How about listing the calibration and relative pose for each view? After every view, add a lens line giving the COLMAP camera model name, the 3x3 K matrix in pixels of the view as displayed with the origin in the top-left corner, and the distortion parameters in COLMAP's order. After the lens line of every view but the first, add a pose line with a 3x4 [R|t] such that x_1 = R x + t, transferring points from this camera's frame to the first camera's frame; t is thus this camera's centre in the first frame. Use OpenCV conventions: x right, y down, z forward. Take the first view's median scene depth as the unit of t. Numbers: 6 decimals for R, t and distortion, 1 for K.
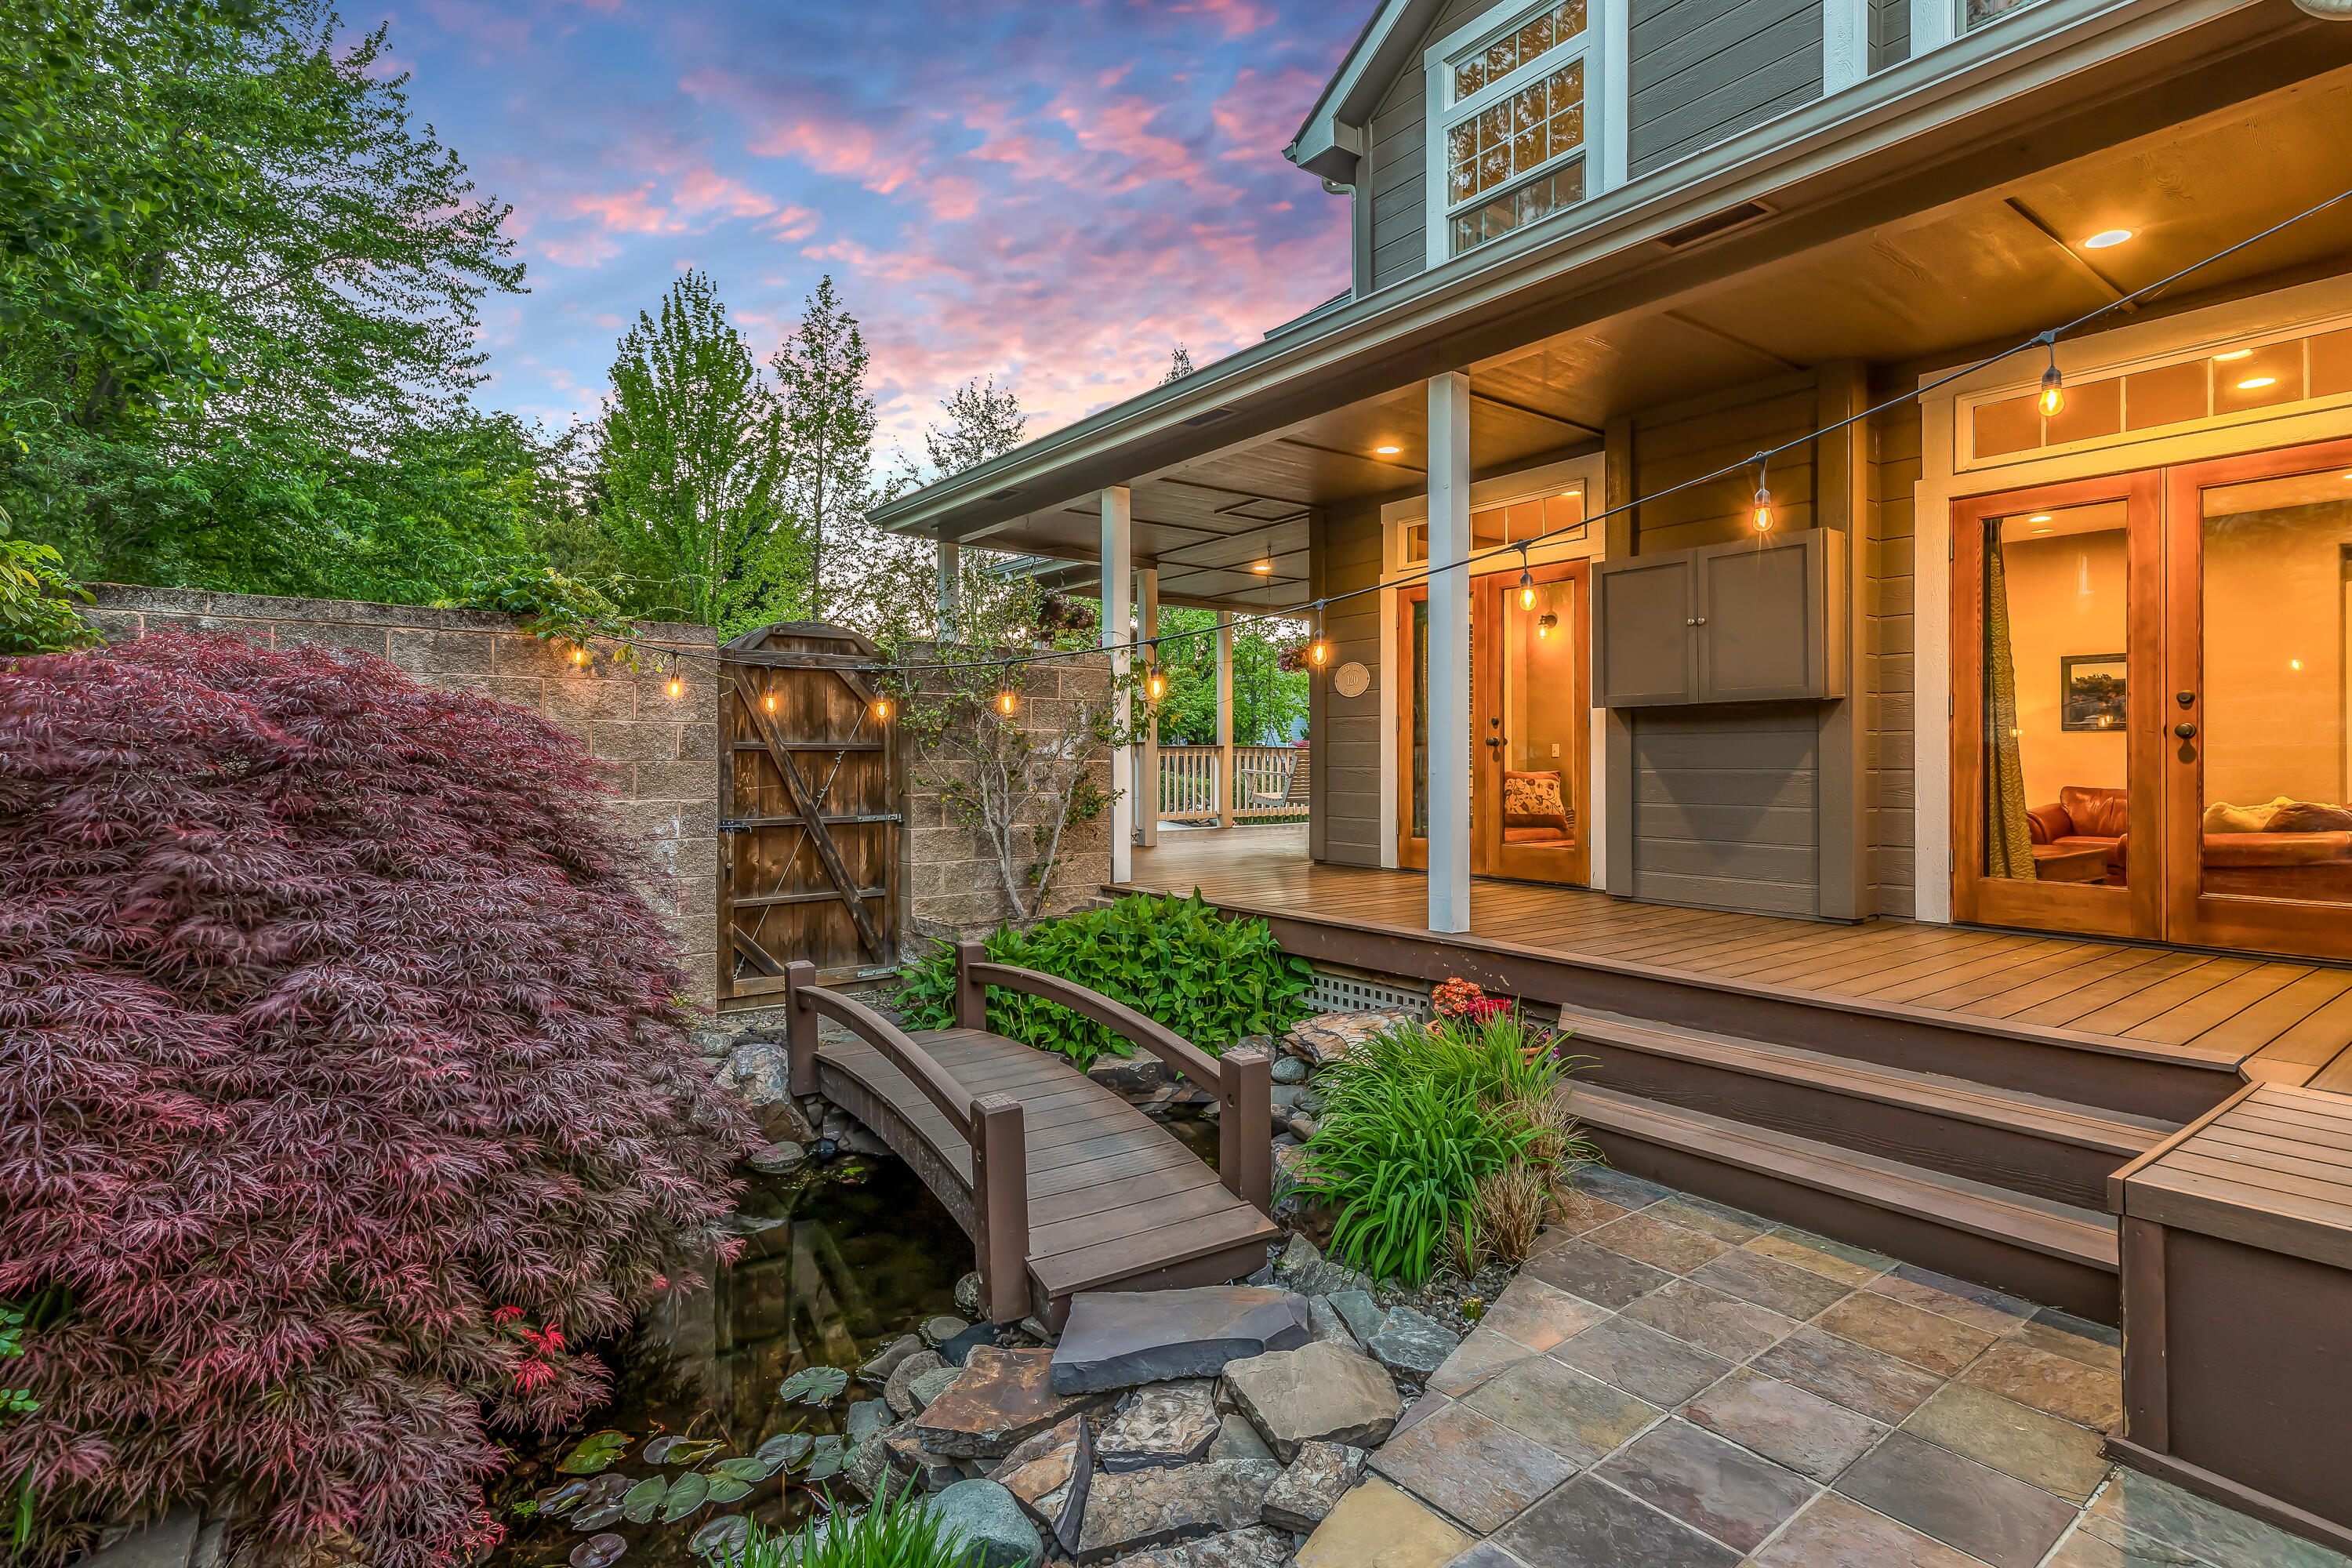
lens RADIAL K [[1135.6, 0, 1180.7], [0, 1135.6, 775.2], [0, 0, 1]] dist [0.004062, 0.001484]
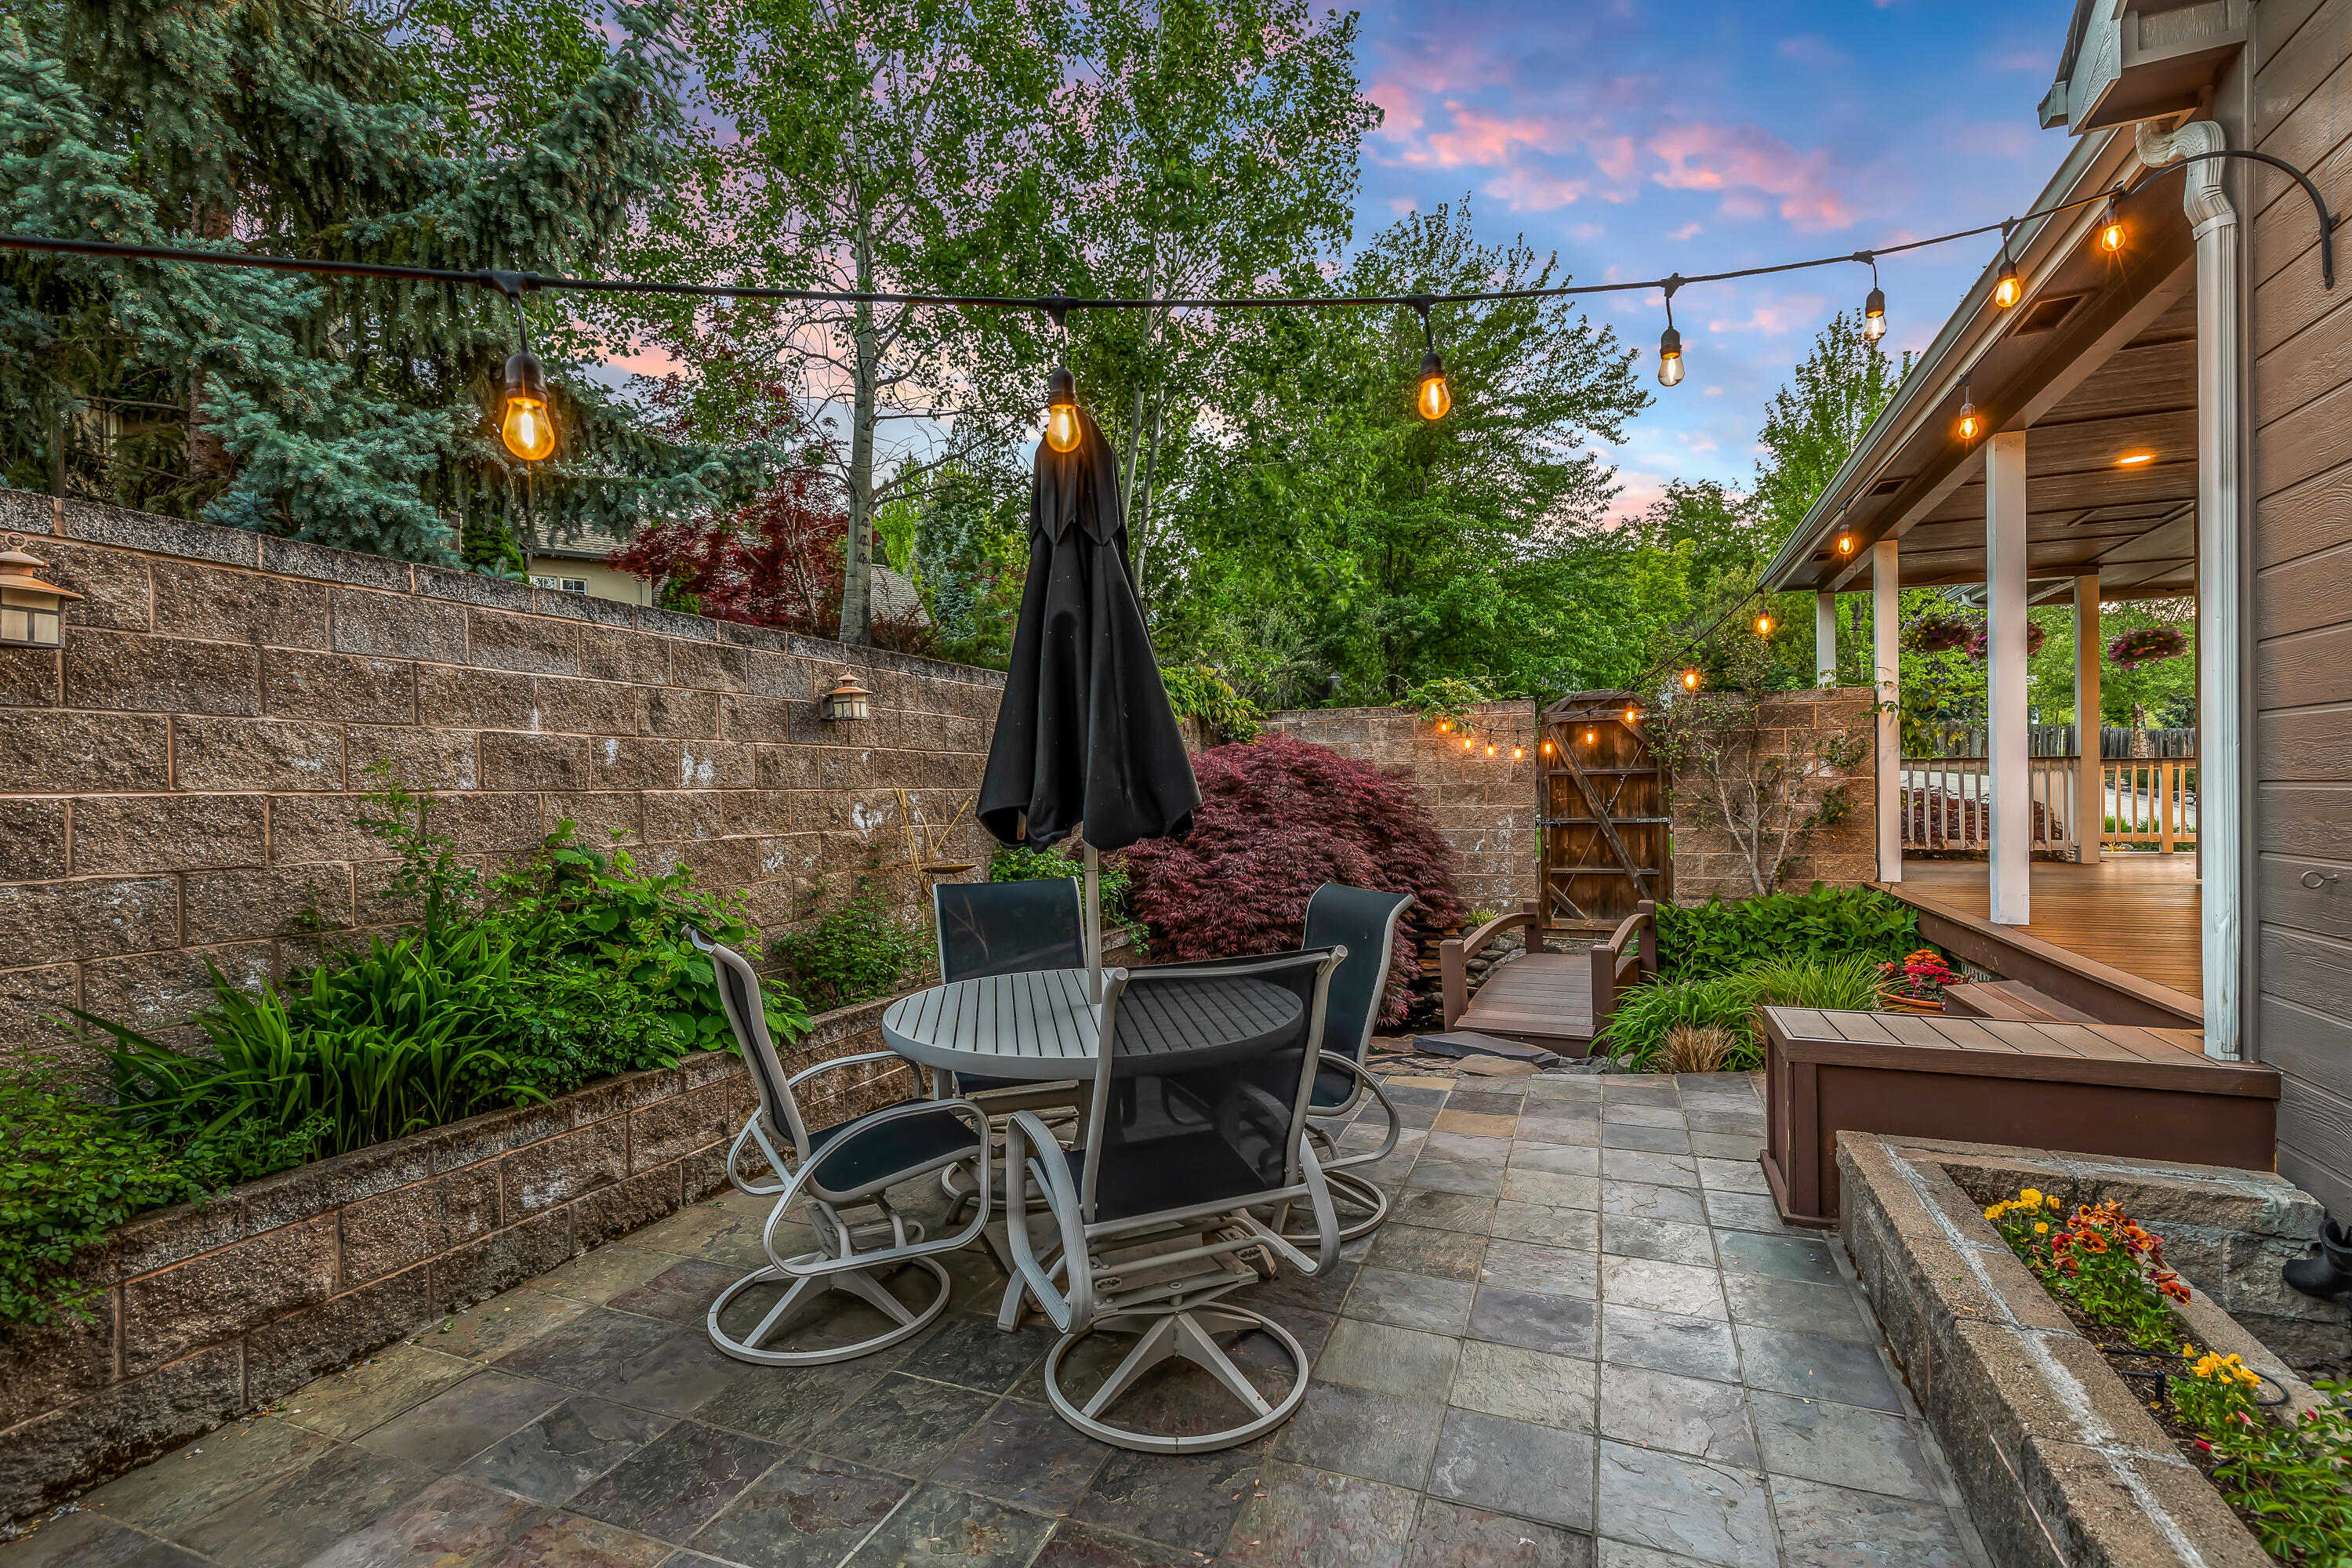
lens RADIAL K [[1135.6, 0, 1173.9], [0, 1135.6, 790.3], [0, 0, 1]] dist [0.004062, 0.001484]
pose [[0.504412, -0.007786, -0.863428, 0.690835], [0.003955, 0.999970, -0.006707, 0.006988], [0.863454, -0.000032, 0.504427, -0.259654]]
